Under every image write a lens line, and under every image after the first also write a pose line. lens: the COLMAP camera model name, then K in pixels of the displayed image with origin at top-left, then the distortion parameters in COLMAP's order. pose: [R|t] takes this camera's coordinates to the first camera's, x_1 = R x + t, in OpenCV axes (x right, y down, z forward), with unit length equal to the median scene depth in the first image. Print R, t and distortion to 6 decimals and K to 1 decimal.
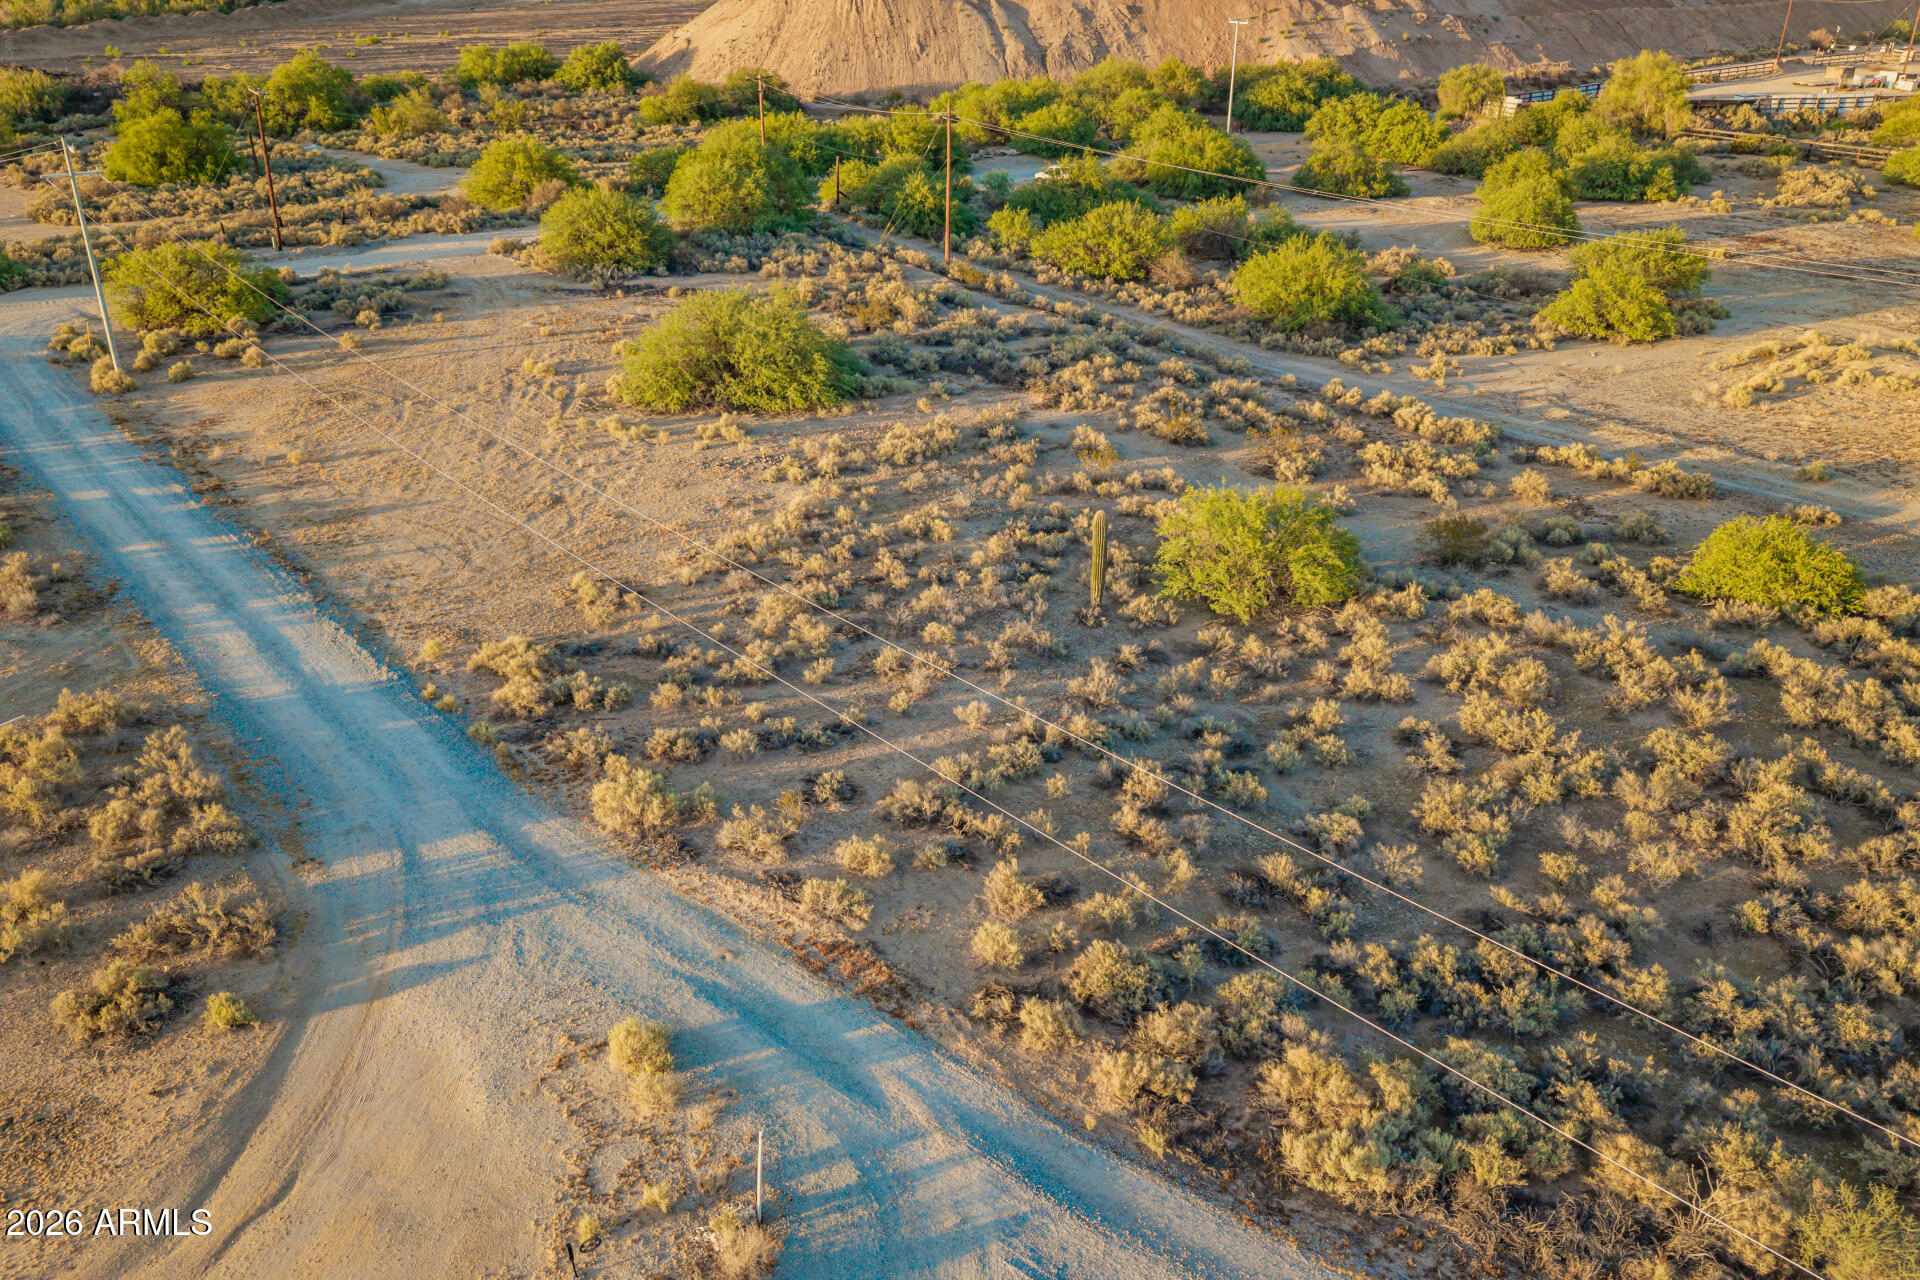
lens RADIAL K [[1501.6, 0, 952.4], [0, 1501.6, 646.8], [0, 0, 1]] dist [0.054493, -0.075397]
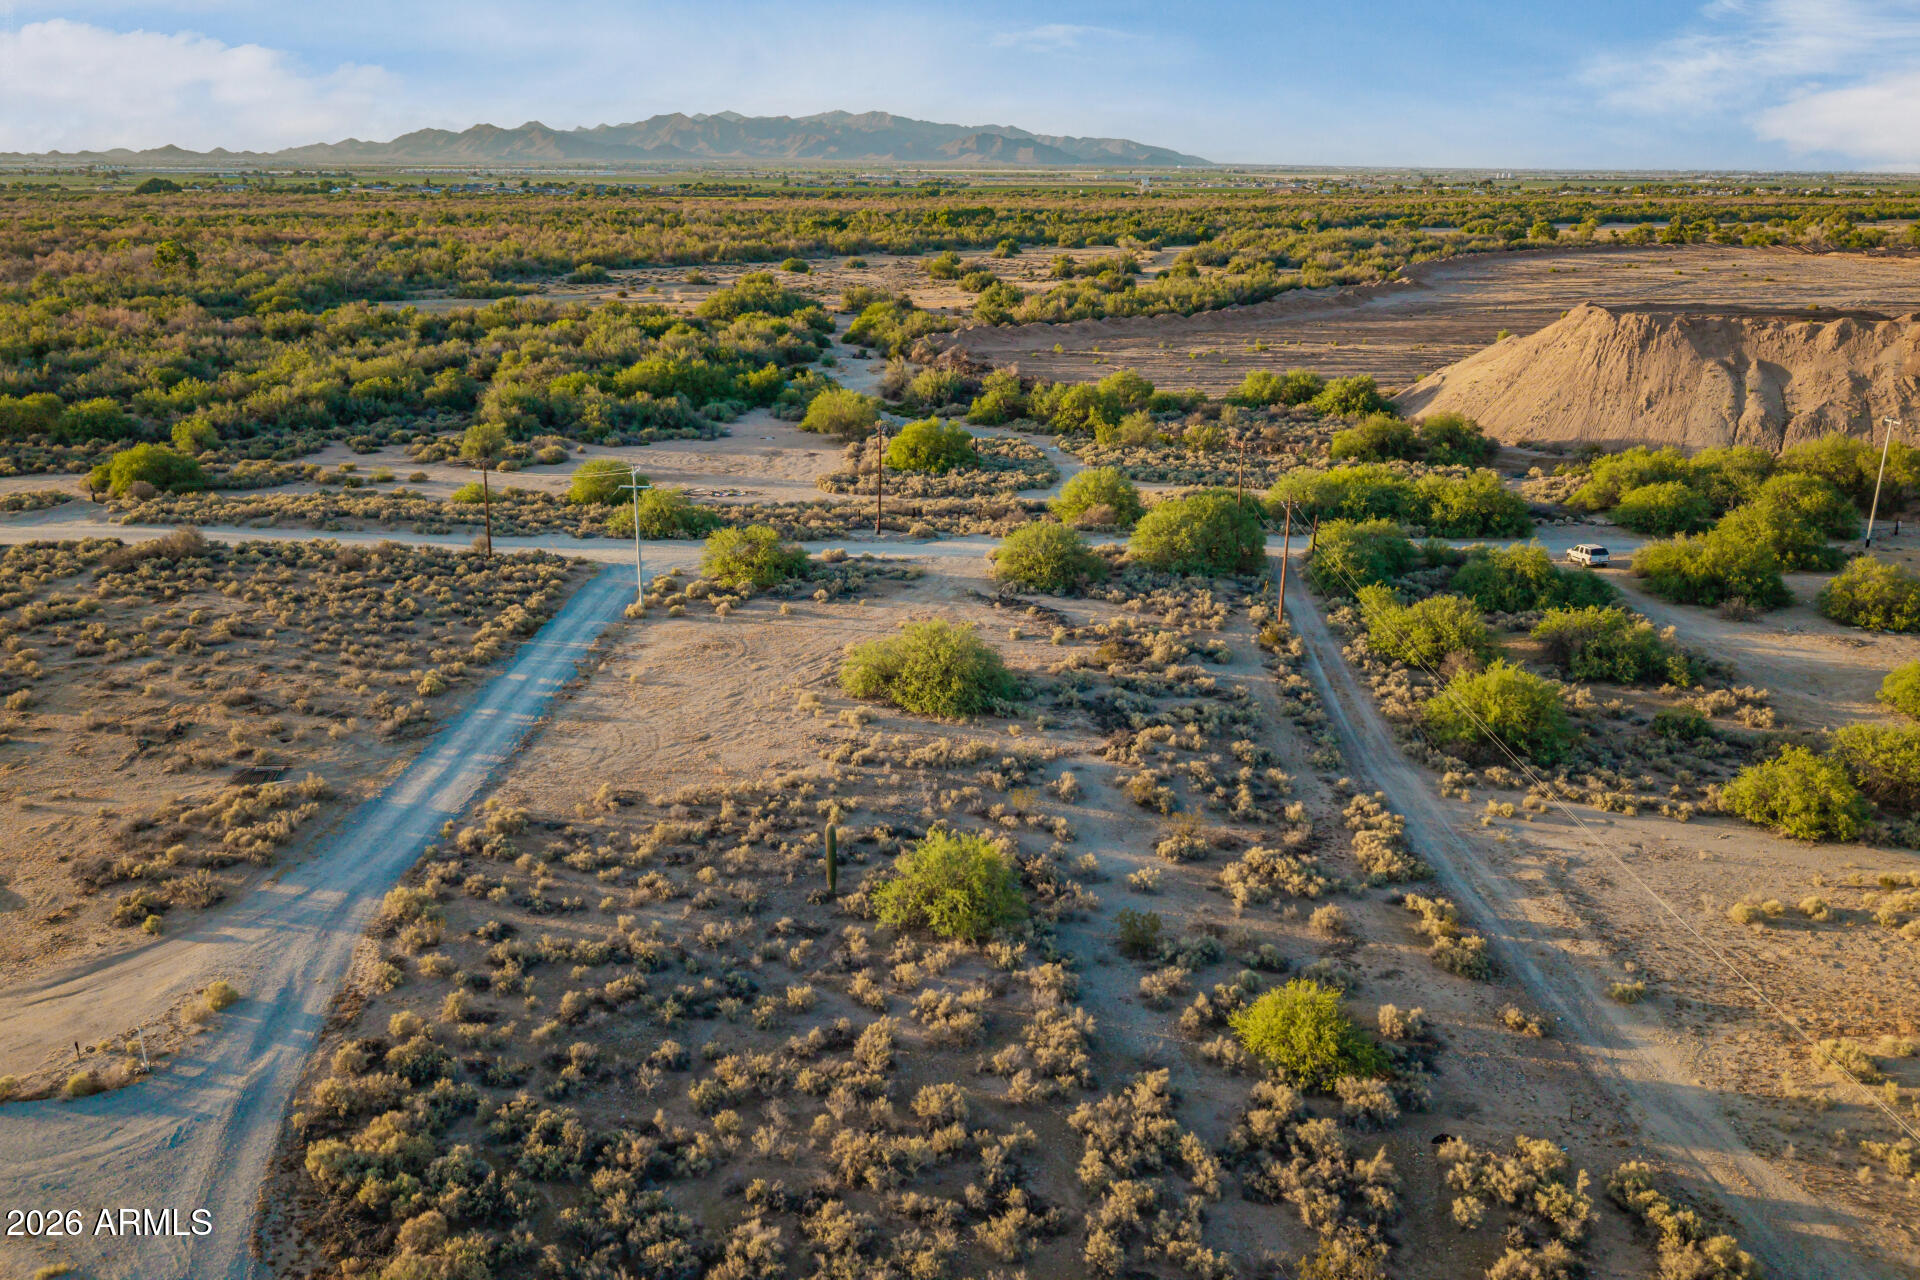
lens RADIAL K [[1501.6, 0, 961.3], [0, 1501.6, 600.5], [0, 0, 1]] dist [0.054493, -0.075397]
pose [[0.783855, 0.162191, -0.599388, 0.752757], [-0.273767, 0.956672, -0.099152, -0.137878], [0.557336, 0.241813, 0.794294, -0.081567]]
